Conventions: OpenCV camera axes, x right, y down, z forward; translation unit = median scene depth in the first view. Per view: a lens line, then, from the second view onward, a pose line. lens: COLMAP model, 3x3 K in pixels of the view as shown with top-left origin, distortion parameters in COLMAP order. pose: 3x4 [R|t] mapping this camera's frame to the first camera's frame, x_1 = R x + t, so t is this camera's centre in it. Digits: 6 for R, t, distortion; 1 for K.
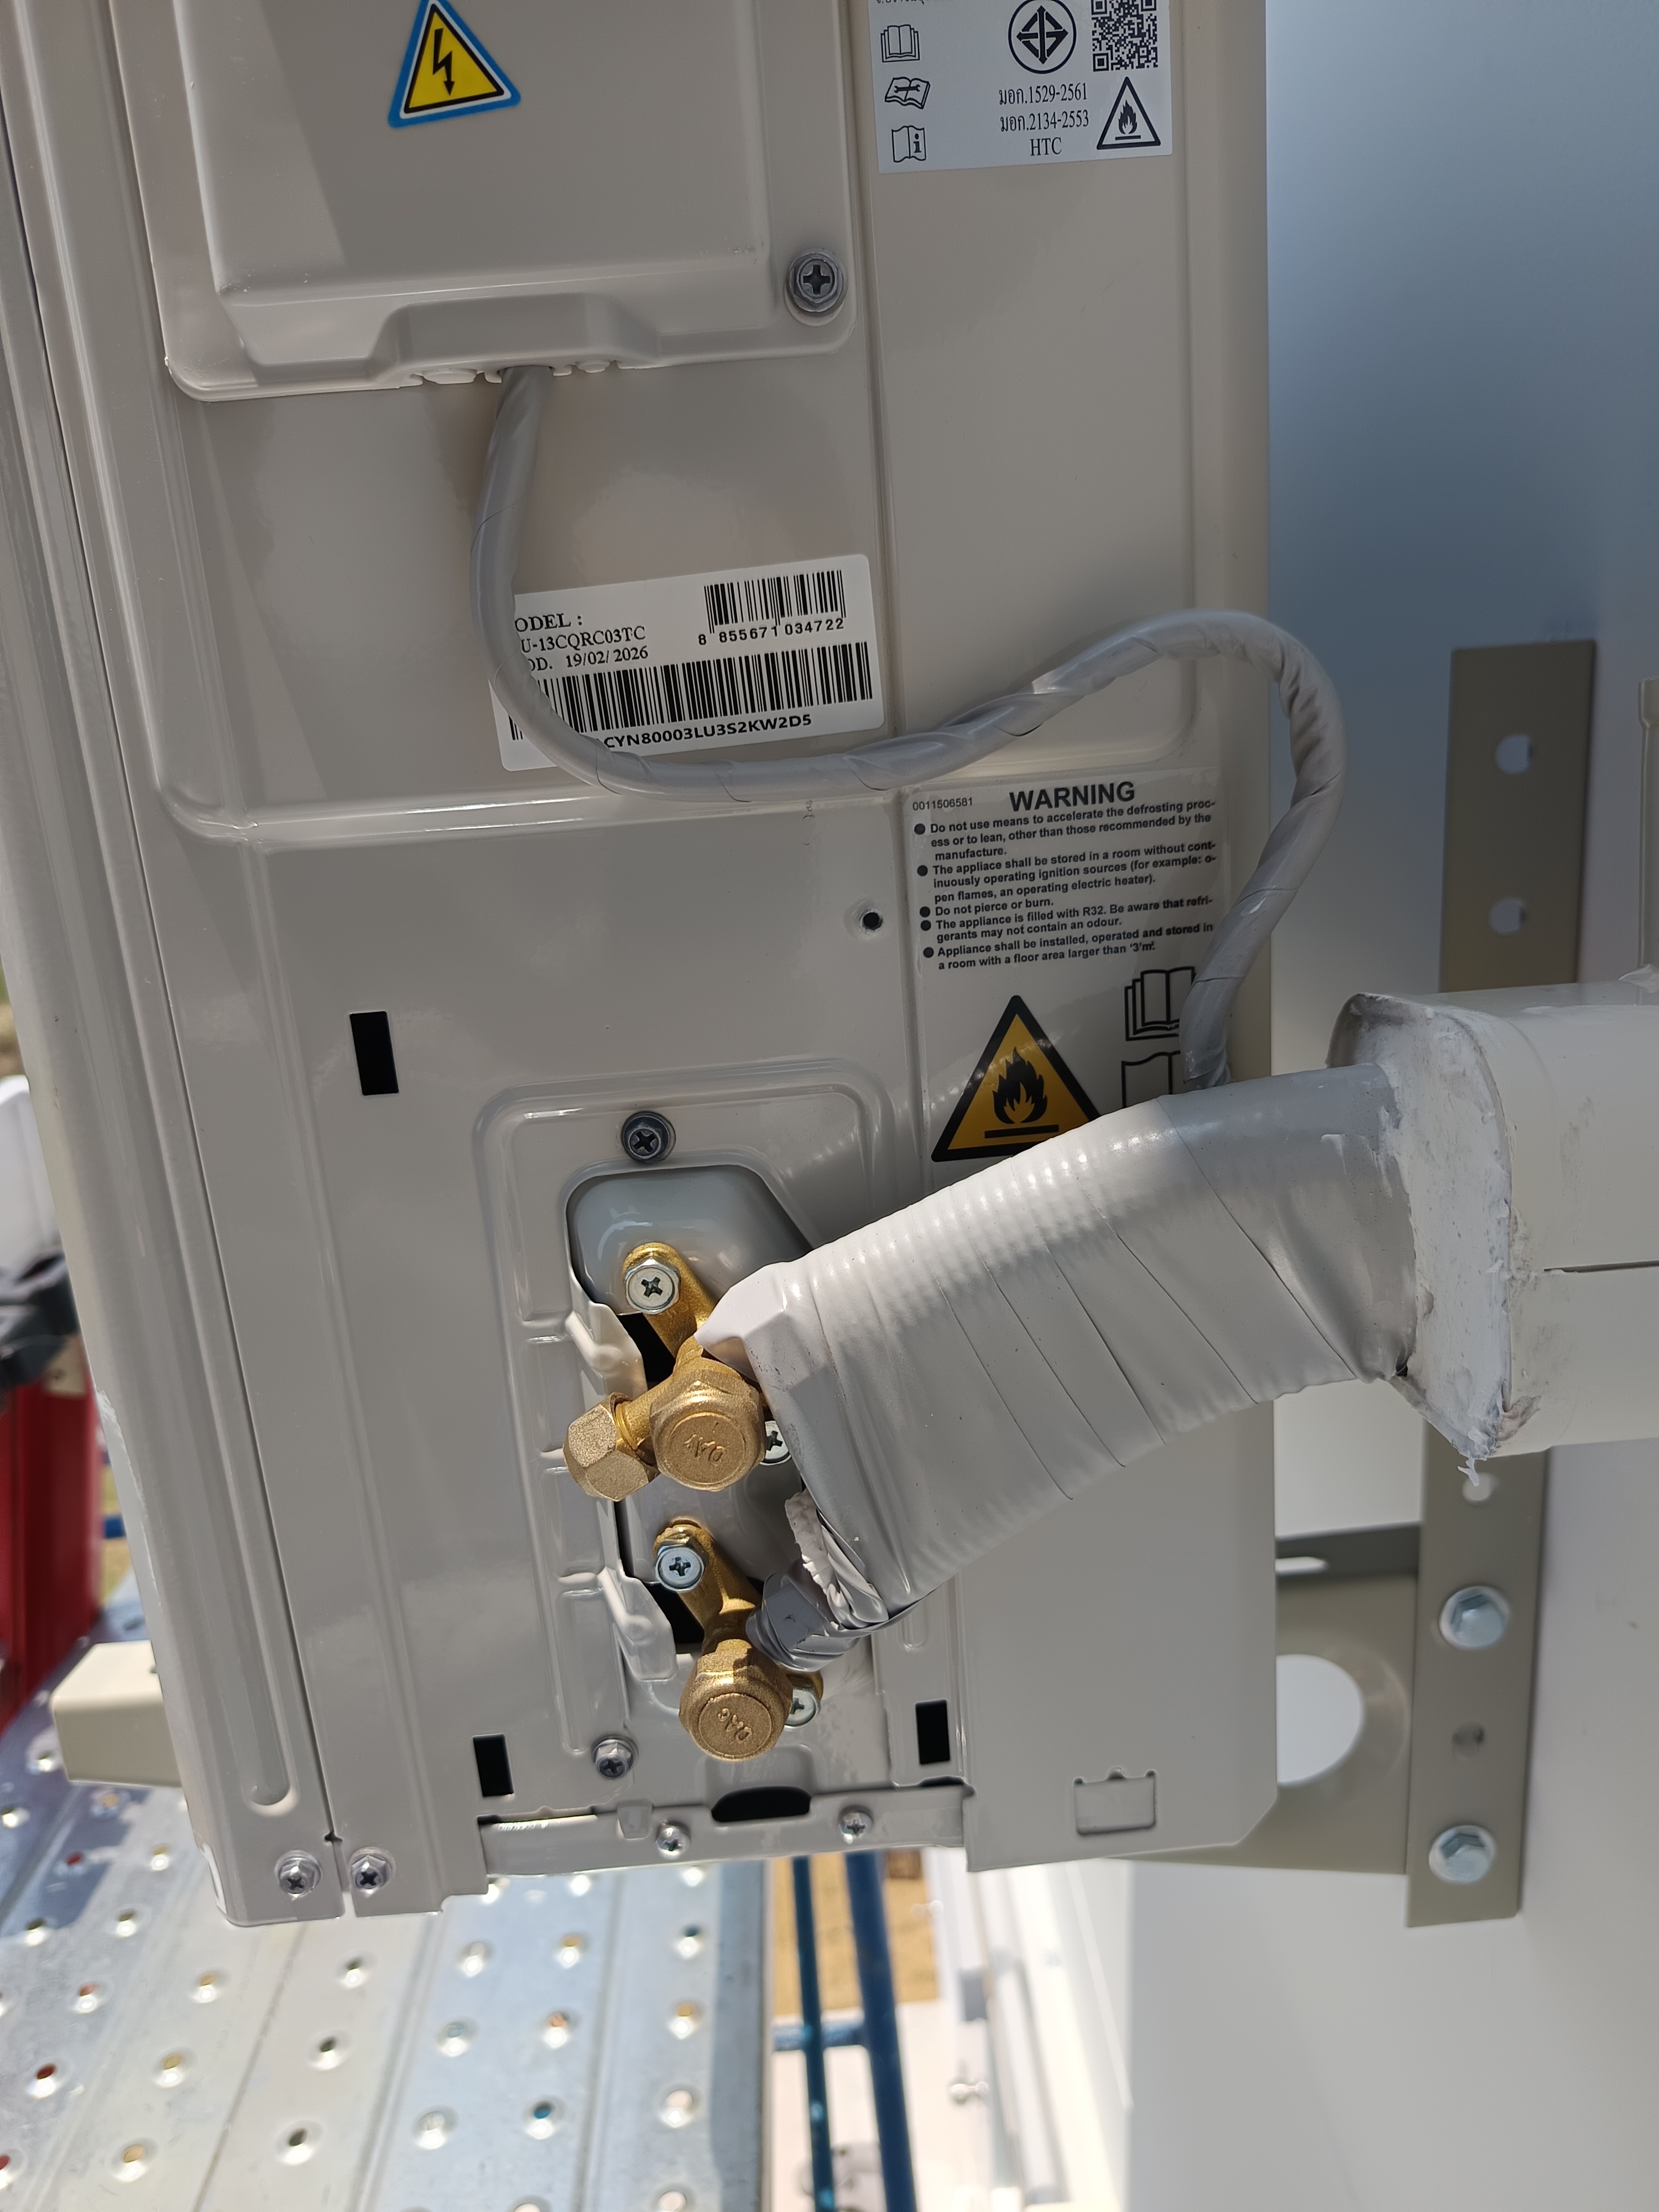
lens RADIAL K [[1572.0, 0, 823.9], [0, 1572.0, 1085.3], [0, 0, 1]] dist [0.038538, -0.045721]
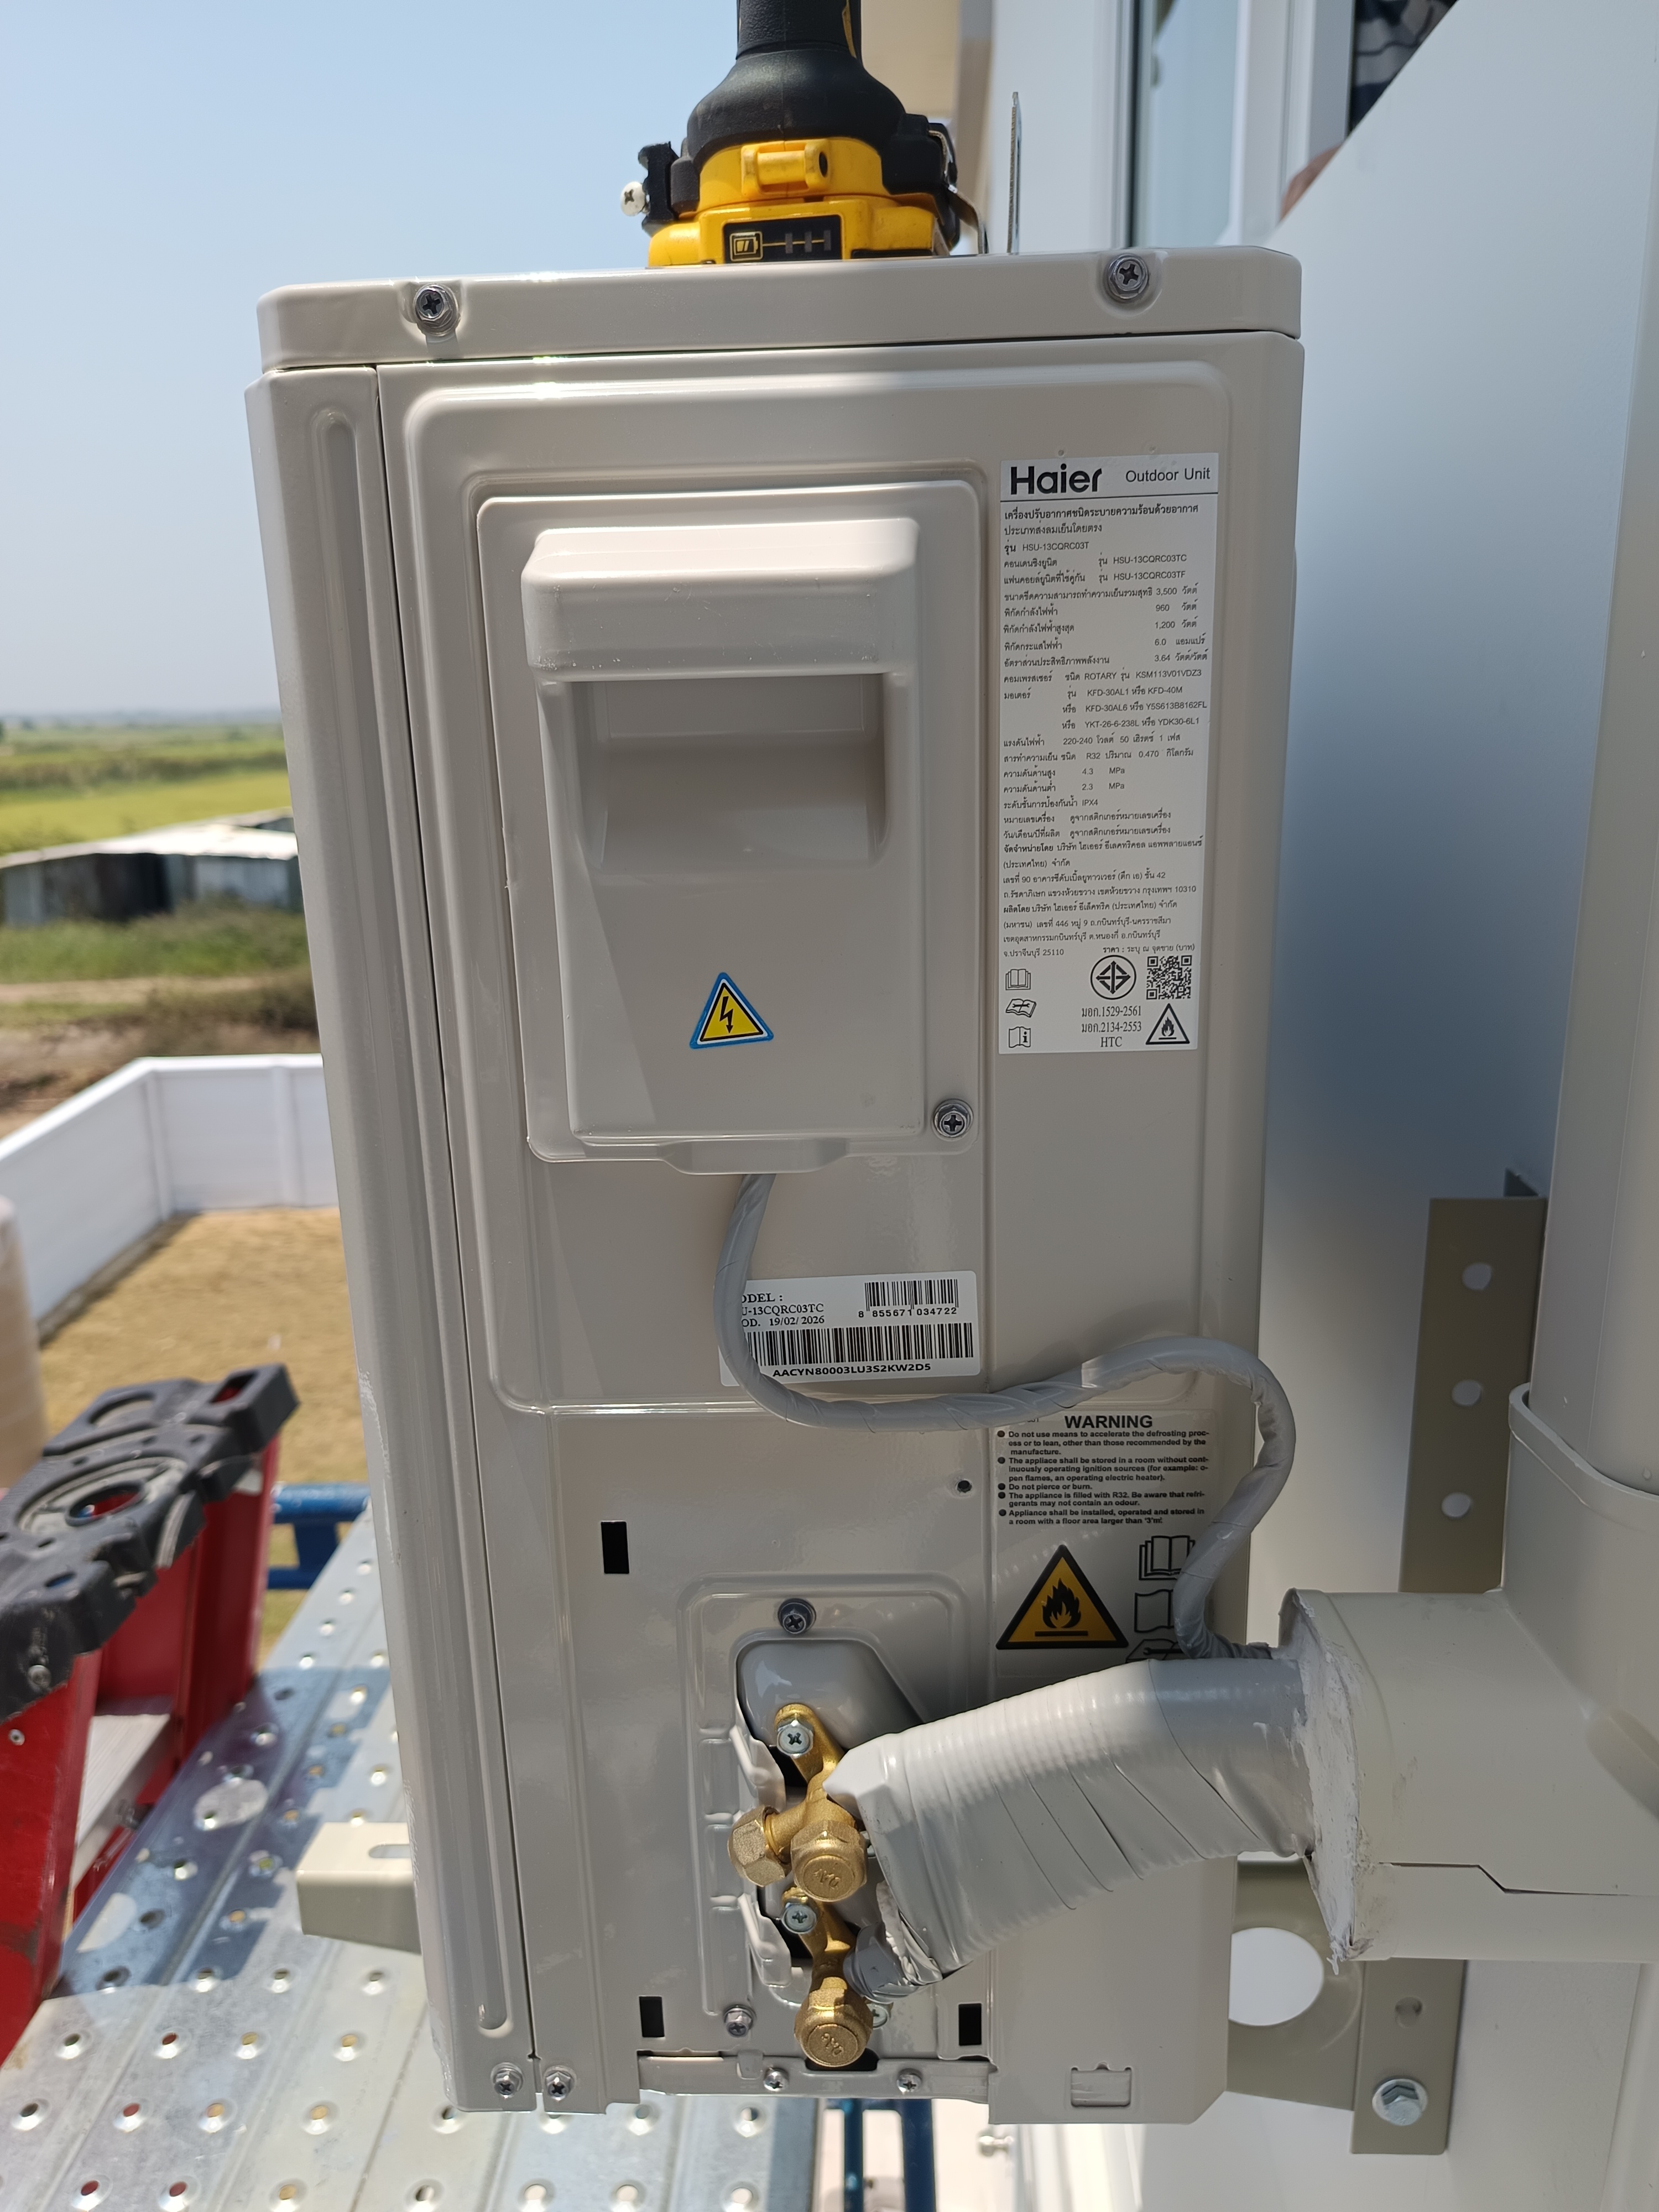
lens RADIAL K [[1572.0, 0, 822.7], [0, 1572.0, 1096.3], [0, 0, 1]] dist [0.038538, -0.045721]
pose [[0.995725, 0.067883, -0.062633, -0.032801], [-0.068057, 0.997681, -0.000642, -0.459925], [0.062445, 0.004902, 0.998036, -0.454852]]
